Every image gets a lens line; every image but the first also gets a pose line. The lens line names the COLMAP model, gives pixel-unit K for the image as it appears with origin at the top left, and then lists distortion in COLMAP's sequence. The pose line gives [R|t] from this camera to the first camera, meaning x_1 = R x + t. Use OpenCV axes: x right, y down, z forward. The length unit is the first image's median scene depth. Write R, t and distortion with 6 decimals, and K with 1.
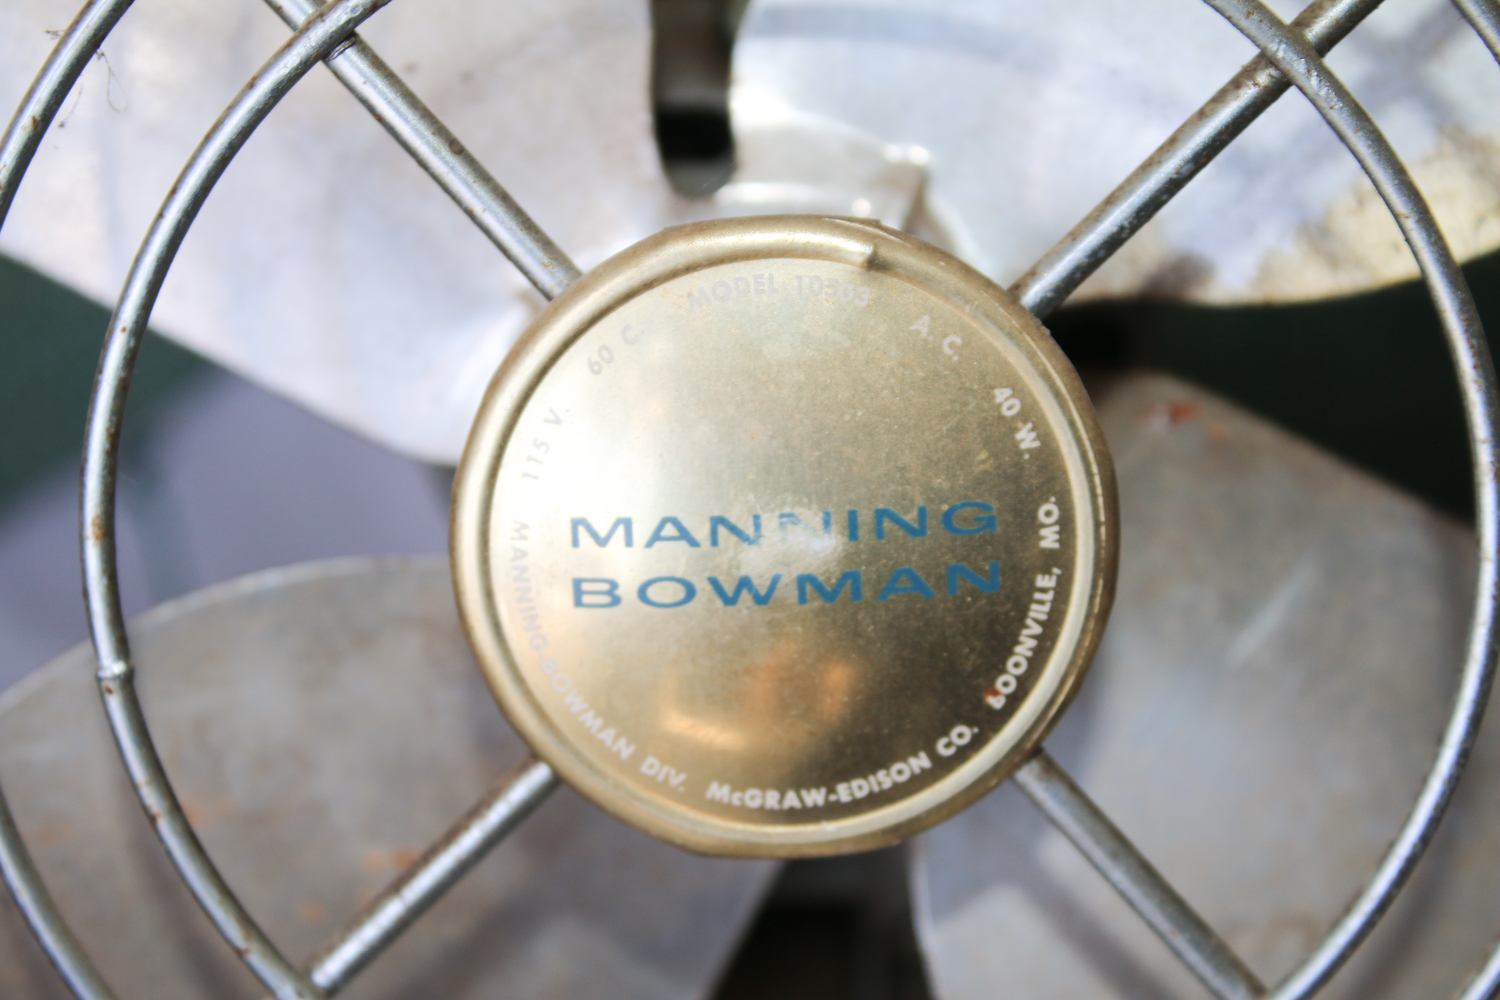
lens RADIAL K [[3685.8, 0, 747.7], [0, 3685.8, 500.8], [0, 0, 1]] dist [-0.072901, 0.000000]
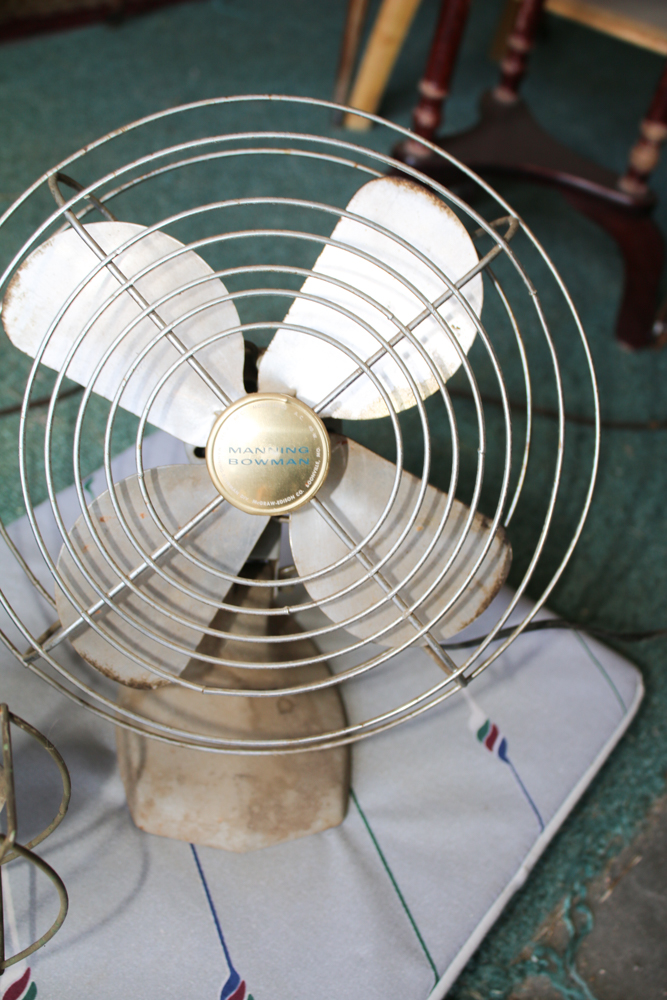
lens RADIAL K [[1273.1, 0, 336.1], [0, 1273.1, 500.5], [0, 0, 1]] dist [0.025331, 0.000000]
pose [[0.997025, 0.045569, 0.062170, -0.005009], [-0.032966, 0.981138, -0.190476, 0.425137], [-0.069677, 0.187860, 0.979721, -0.806786]]
